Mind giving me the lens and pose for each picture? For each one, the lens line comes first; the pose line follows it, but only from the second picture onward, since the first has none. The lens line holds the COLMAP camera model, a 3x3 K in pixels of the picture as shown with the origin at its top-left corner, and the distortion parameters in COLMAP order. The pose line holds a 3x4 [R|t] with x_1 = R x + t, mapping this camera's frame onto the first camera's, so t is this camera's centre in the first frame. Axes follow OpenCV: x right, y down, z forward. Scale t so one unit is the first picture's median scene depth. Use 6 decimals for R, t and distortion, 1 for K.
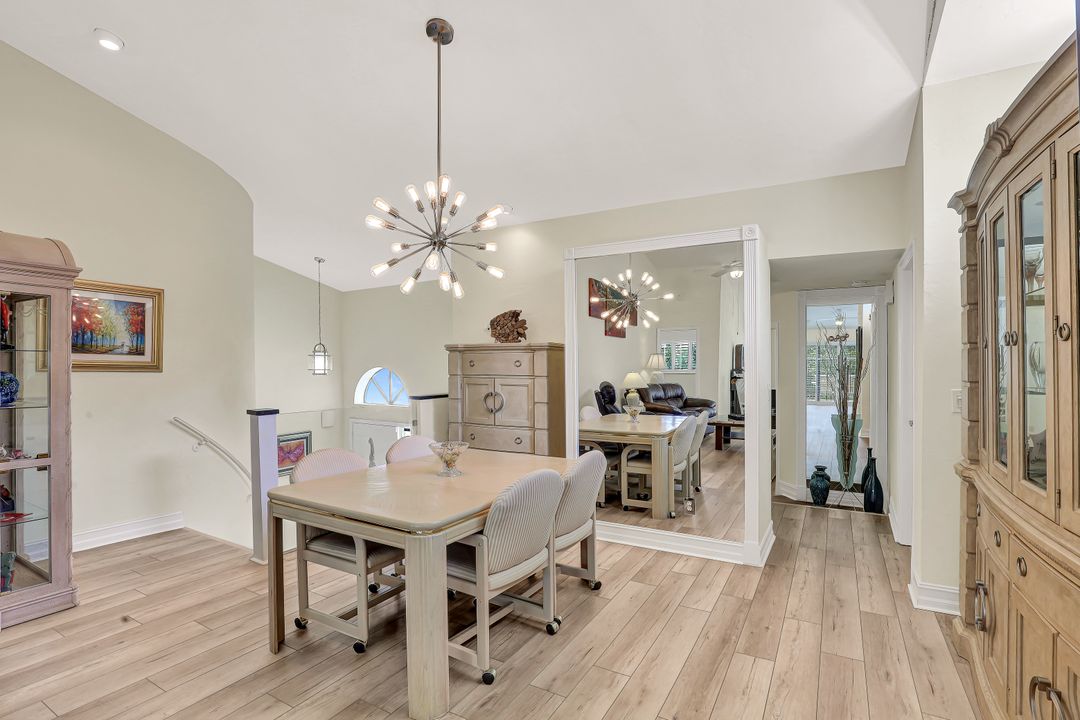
lens RADIAL K [[521.2, 0, 540.0], [0, 521.2, 360.0], [0, 0, 1]] dist [-0.008707, -0.000225]
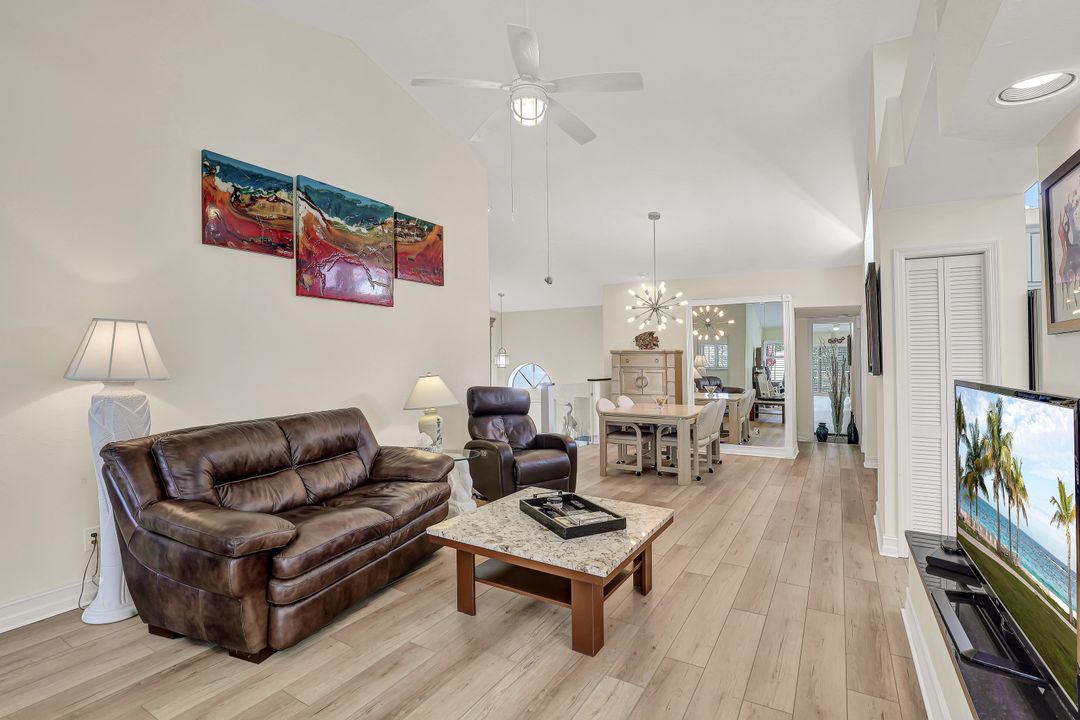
lens RADIAL K [[491.4, 0, 541.8], [0, 491.4, 355.2], [0, 0, 1]] dist [-0.016570, -0.000461]
pose [[0.999716, 0.001801, -0.023769, -0.382799], [-0.001996, 0.999964, -0.008189, 0.001747], [0.023753, 0.008235, 0.999684, -0.699007]]
